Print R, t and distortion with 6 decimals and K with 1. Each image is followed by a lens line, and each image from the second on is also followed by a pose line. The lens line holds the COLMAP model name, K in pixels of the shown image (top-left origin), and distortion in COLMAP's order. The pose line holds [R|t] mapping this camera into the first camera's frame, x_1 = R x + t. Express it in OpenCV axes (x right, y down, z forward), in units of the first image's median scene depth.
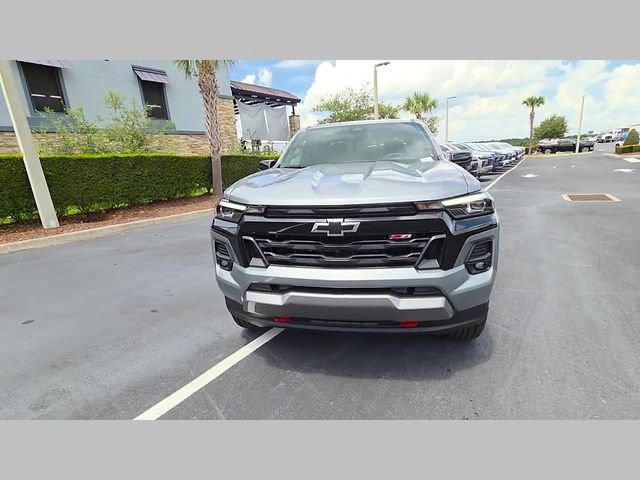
lens RADIAL K [[332.0, 0, 322.3], [0, 332.0, 240.2], [0, 0, 1]] dist [0.010815, -0.004921]
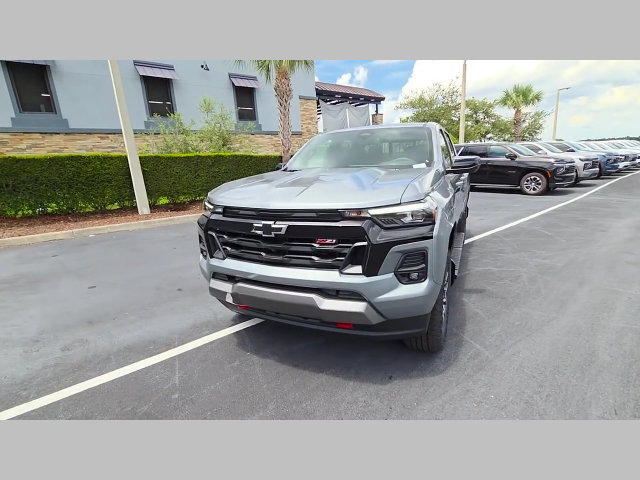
lens RADIAL K [[332.0, 0, 322.1], [0, 332.0, 241.8], [0, 0, 1]] dist [0.010815, -0.004921]
pose [[0.965763, 0.073527, -0.248789, 0.123497], [-0.071036, 0.997293, 0.018989, -0.007130], [0.249512, -0.000666, 0.968372, -0.008590]]
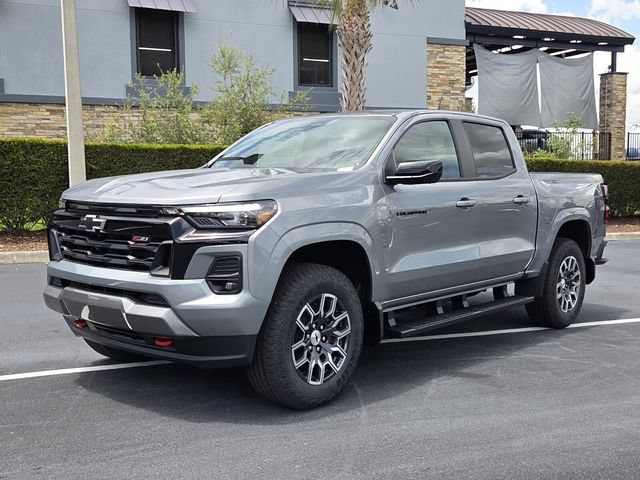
lens RADIAL K [[776.9, 0, 317.2], [0, 776.9, 214.7], [0, 0, 1]] dist [0.057977, 0.000000]
pose [[0.860087, 0.083731, -0.503228, 0.465863], [-0.168729, 0.977612, -0.125719, 0.030699], [0.481435, 0.193039, 0.854960, -0.186000]]
